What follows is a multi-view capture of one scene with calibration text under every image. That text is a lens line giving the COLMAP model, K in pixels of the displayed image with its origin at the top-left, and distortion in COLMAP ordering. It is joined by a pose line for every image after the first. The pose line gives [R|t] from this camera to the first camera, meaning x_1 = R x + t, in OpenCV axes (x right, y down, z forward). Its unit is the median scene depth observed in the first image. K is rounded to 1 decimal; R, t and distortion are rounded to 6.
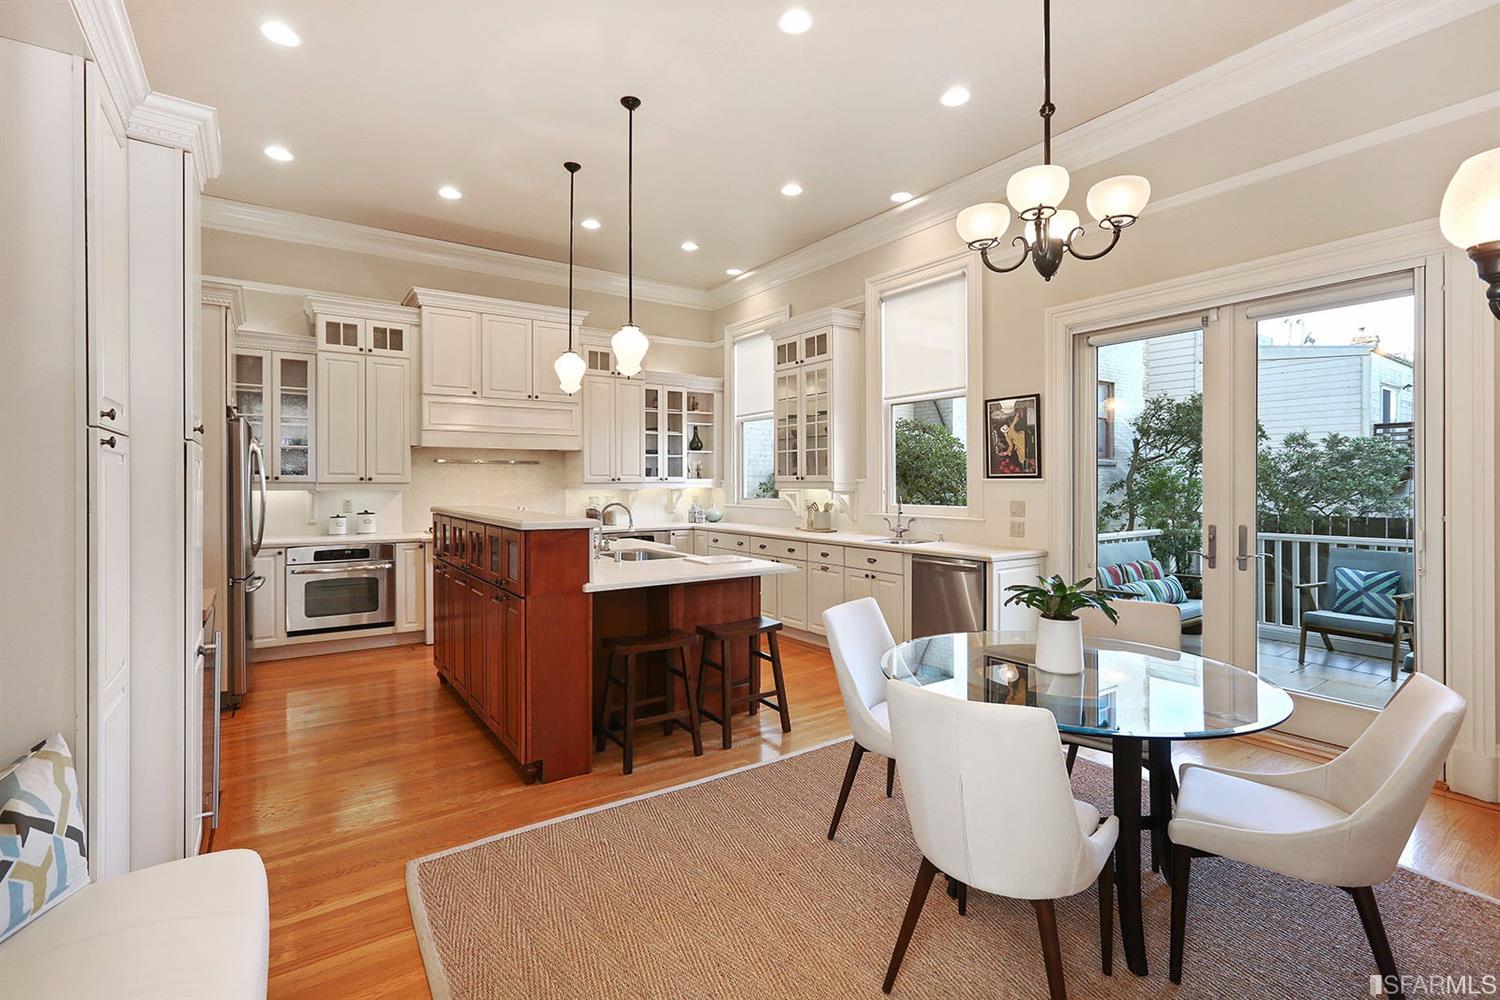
lens RADIAL K [[682.4, 0, 744.9], [0, 682.4, 481.3], [0, 0, 1]] dist [-0.001273, -0.000147]
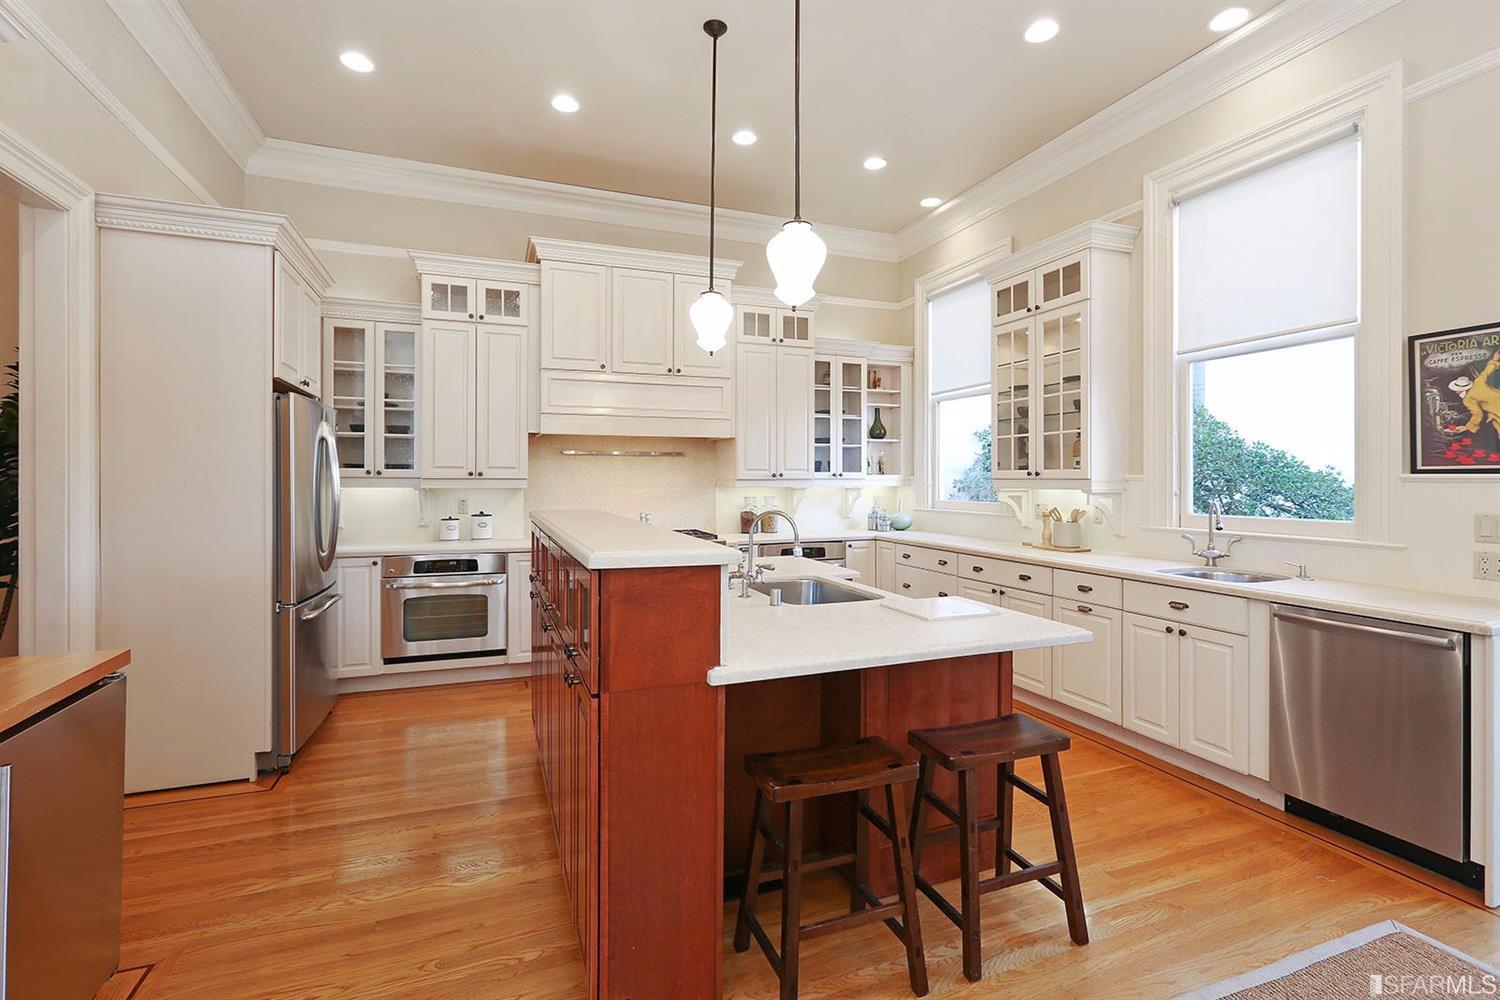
lens RADIAL K [[682.4, 0, 744.9], [0, 682.4, 481.3], [0, 0, 1]] dist [-0.001273, -0.000147]
pose [[0.971252, 0.003795, -0.238023, -0.043449], [-0.002708, 0.999984, 0.004895, 0.000612], [0.238038, -0.004110, 0.971247, 0.259928]]
